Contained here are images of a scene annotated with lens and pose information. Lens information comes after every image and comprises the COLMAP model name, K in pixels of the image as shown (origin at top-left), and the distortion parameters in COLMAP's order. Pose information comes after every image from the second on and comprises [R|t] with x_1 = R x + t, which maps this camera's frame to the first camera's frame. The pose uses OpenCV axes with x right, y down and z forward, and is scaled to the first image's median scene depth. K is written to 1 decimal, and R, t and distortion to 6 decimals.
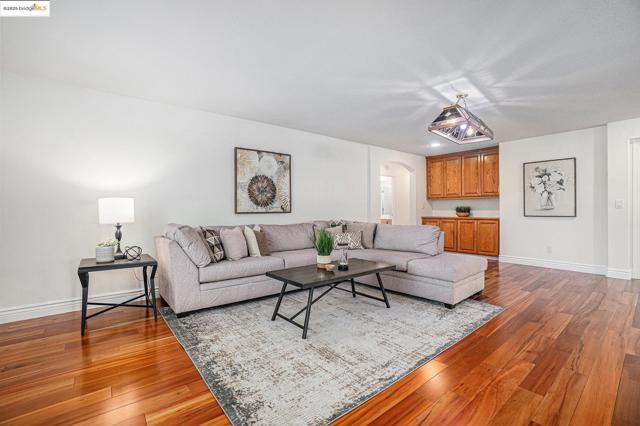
lens RADIAL K [[285.1, 0, 313.5], [0, 285.1, 211.0], [0, 0, 1]] dist [-0.040626, 0.000162]
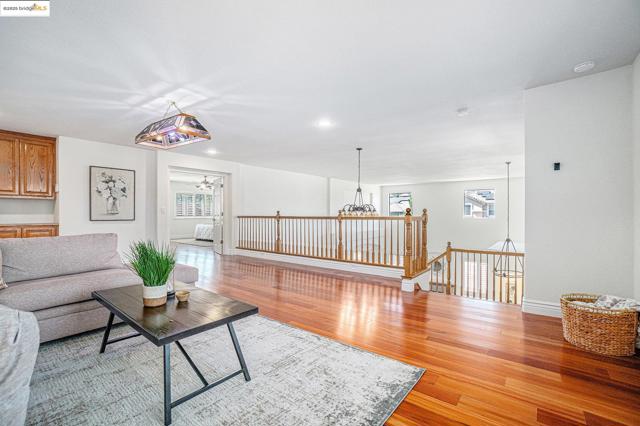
lens RADIAL K [[288.9, 0, 320.0], [0, 288.9, 213.0], [0, 0, 1]] dist [-0.039756, 0.000152]
pose [[-0.232654, 0.008065, 0.972526, -0.443039], [0.000377, 0.999966, -0.008203, 0.000214], [-0.972559, -0.001542, -0.232649, 0.525029]]
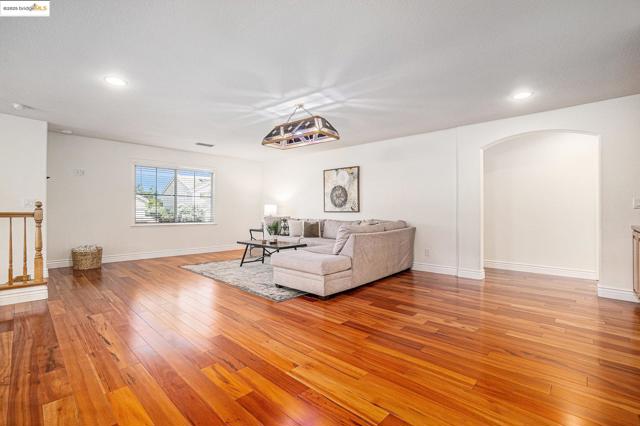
lens RADIAL K [[285.1, 0, 313.5], [0, 285.1, 211.0], [0, 0, 1]] dist [-0.040626, 0.000162]
pose [[0.141813, 0.006527, -0.989872, 1.209910], [-0.006382, 0.999964, 0.005679, -0.004856], [0.989873, 0.005512, 0.141850, 0.661838]]
